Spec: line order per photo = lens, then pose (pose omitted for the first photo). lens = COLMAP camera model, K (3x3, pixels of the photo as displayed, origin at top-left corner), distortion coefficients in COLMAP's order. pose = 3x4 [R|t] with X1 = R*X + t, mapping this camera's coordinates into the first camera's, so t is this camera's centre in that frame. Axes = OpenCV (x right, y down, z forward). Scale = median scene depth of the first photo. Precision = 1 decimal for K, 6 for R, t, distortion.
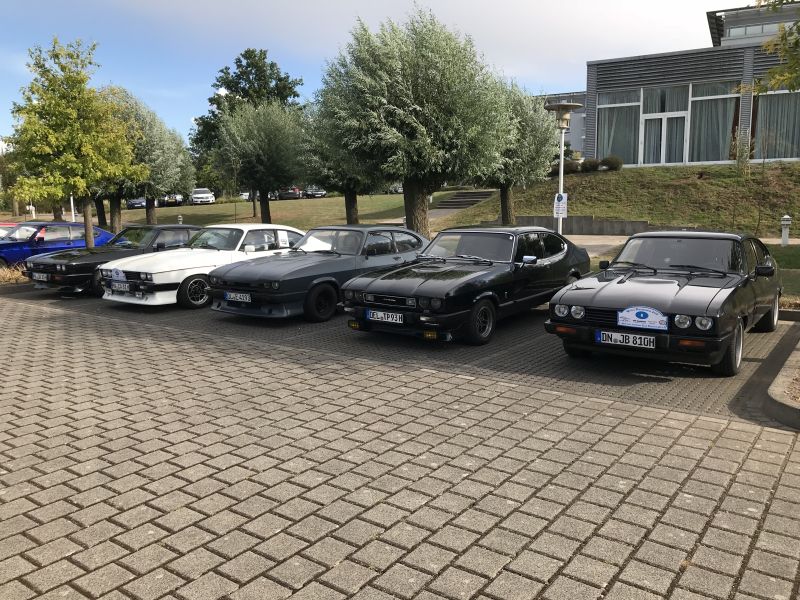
lens RADIAL K [[658.2, 0, 407.6], [0, 658.2, 304.5], [0, 0, 1]] dist [0.024363, -0.022264]
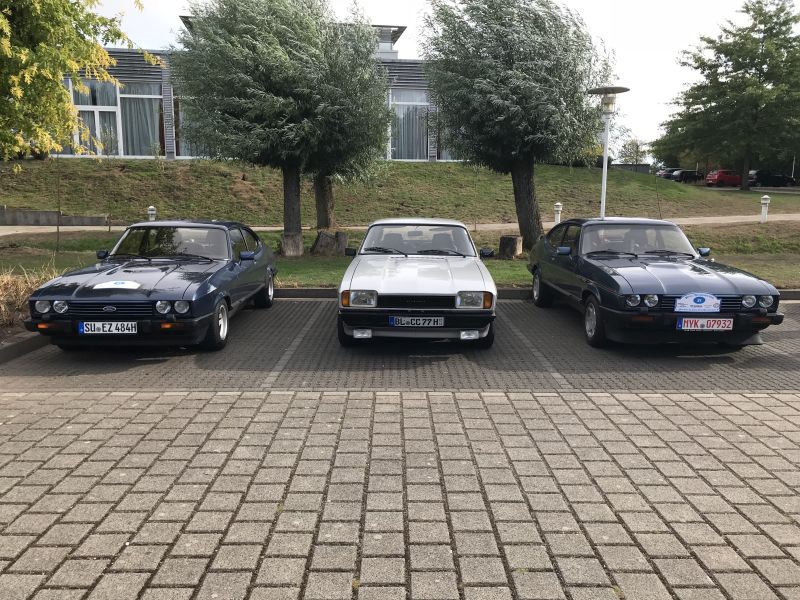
lens RADIAL K [[658.2, 0, 408.3], [0, 658.2, 298.9], [0, 0, 1]] dist [0.024363, -0.022264]
pose [[0.803710, -0.079990, 0.589621, 0.150560], [0.076170, 0.996601, 0.031374, 0.014920], [-0.590126, 0.019696, 0.807071, -0.117412]]
